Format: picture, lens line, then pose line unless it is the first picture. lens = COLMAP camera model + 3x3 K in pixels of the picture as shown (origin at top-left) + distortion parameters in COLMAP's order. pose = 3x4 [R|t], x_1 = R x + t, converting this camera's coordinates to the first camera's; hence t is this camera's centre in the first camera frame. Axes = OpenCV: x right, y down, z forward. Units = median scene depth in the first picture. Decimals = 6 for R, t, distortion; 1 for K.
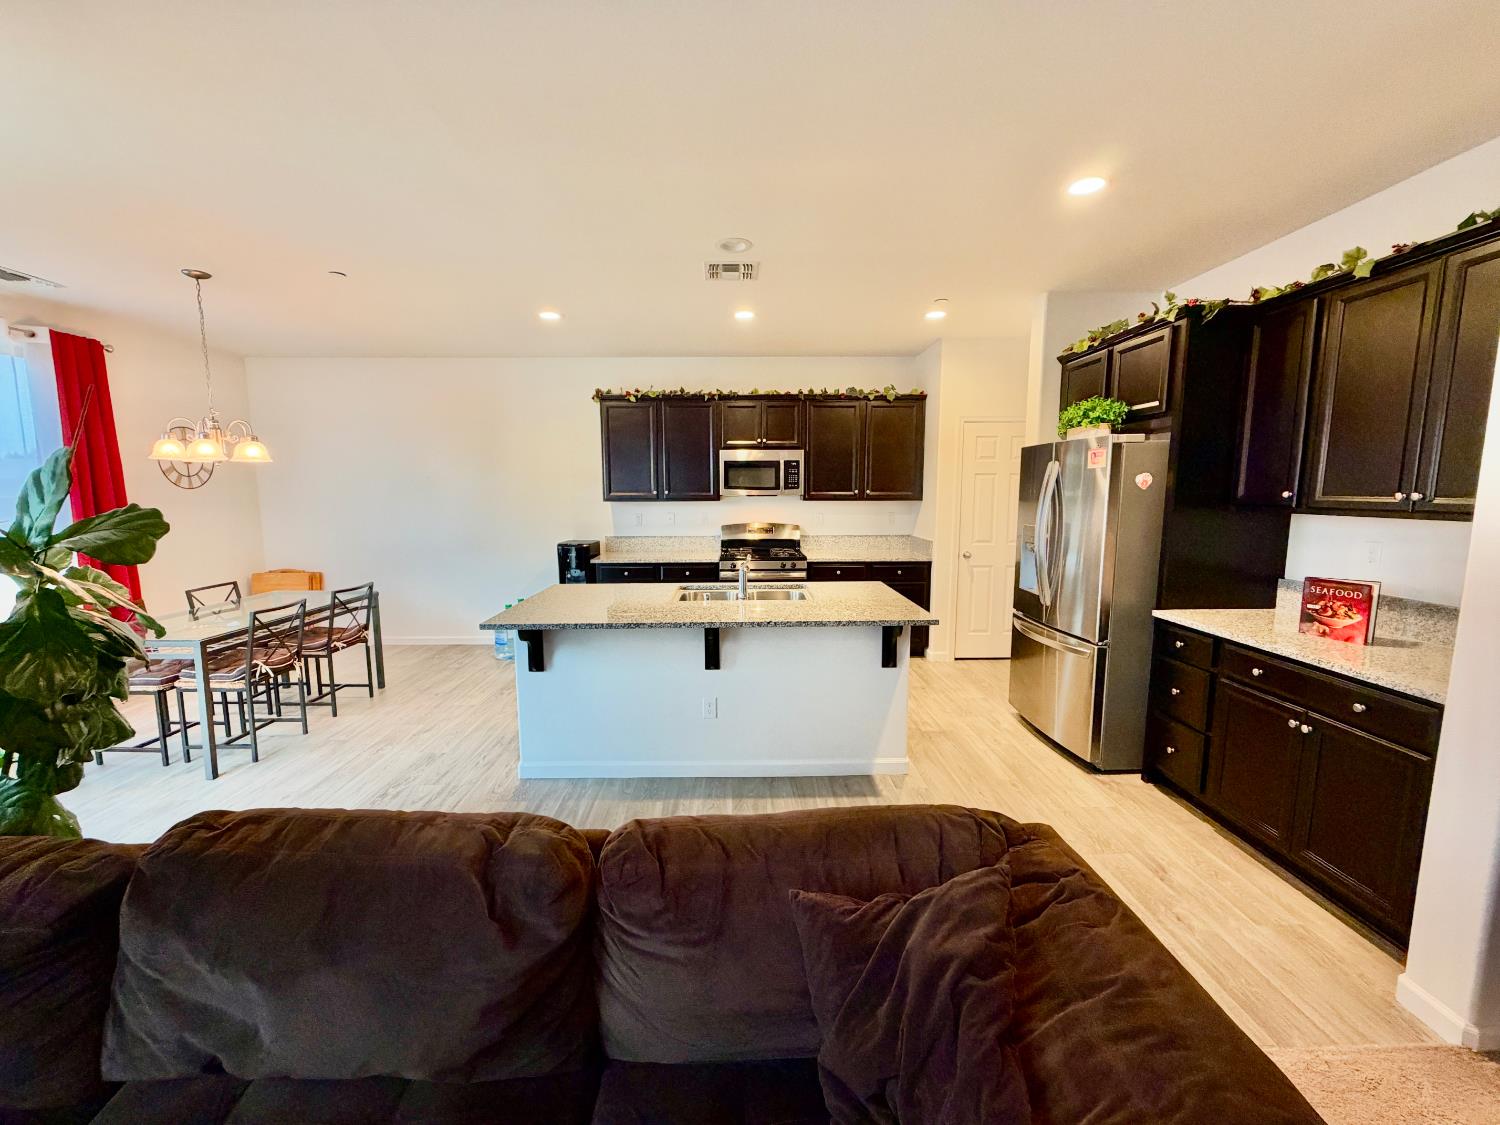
lens RADIAL K [[593.5, 0, 750.0], [0, 593.5, 562.5], [0, 0, 1]] dist [0.001847, 0.000210]
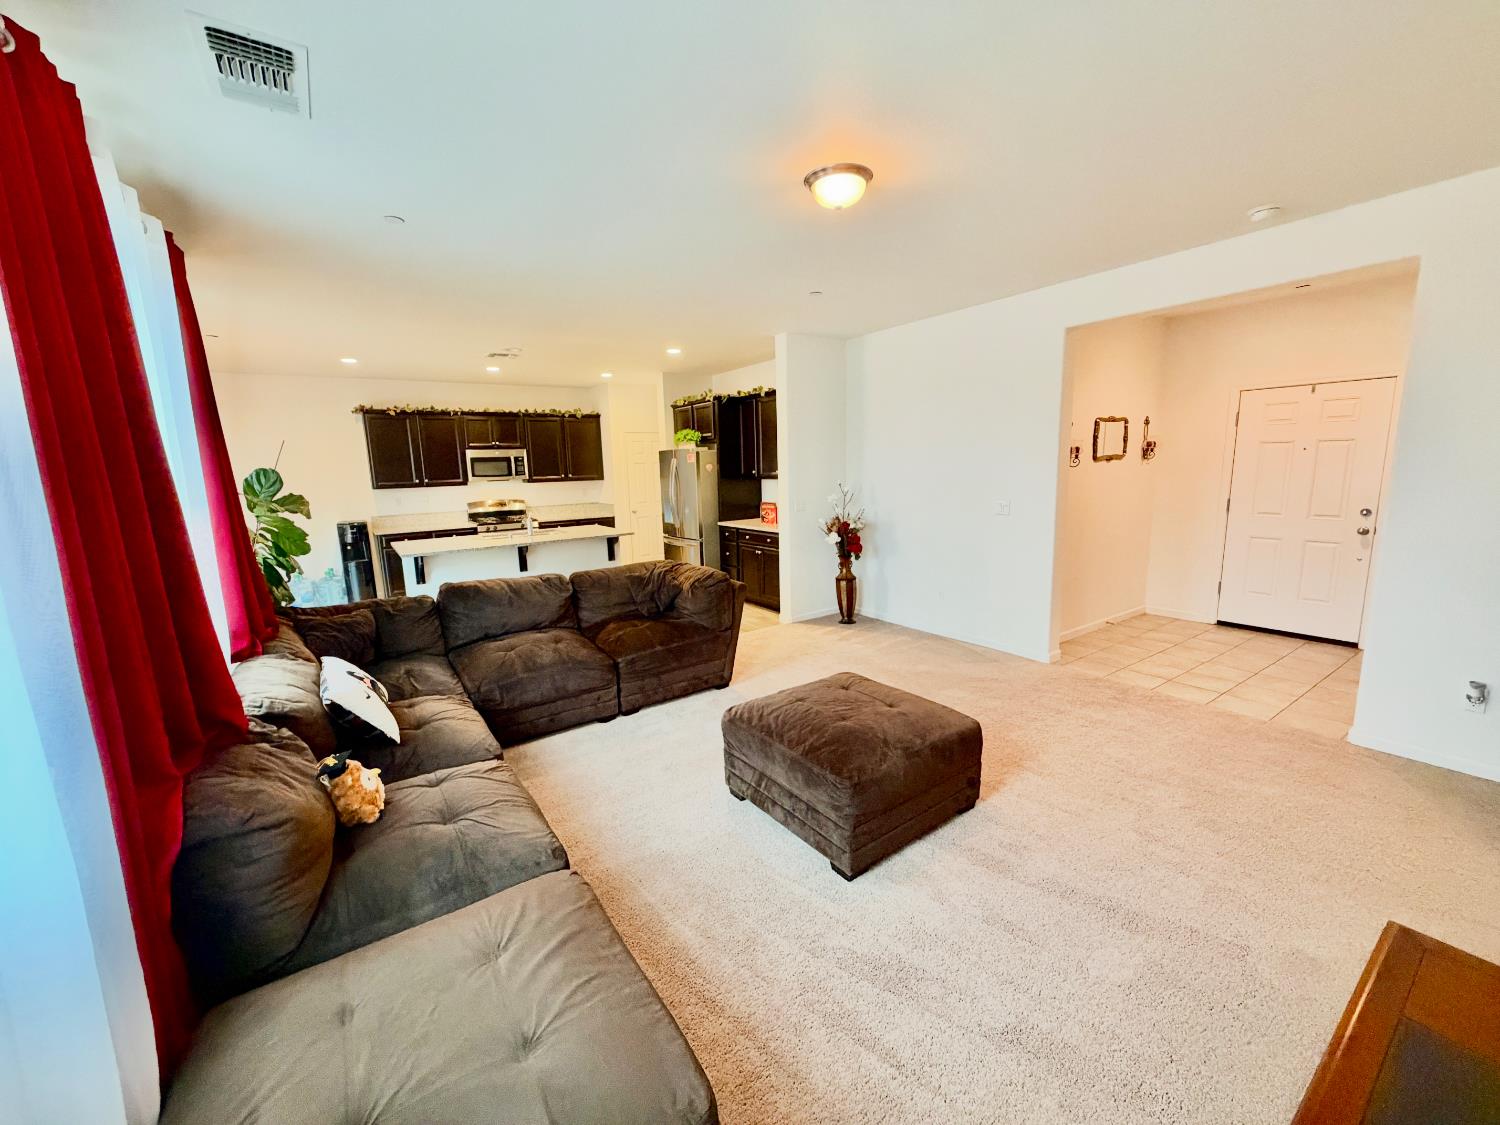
lens RADIAL K [[593.5, 0, 750.0], [0, 593.5, 562.5], [0, 0, 1]] dist [0.001847, 0.000210]
pose [[0.833123, -0.111055, 0.541823, -0.409681], [0.093988, 0.993813, 0.059178, 0.088683], [-0.545043, 0.001622, 0.838407, -0.838407]]
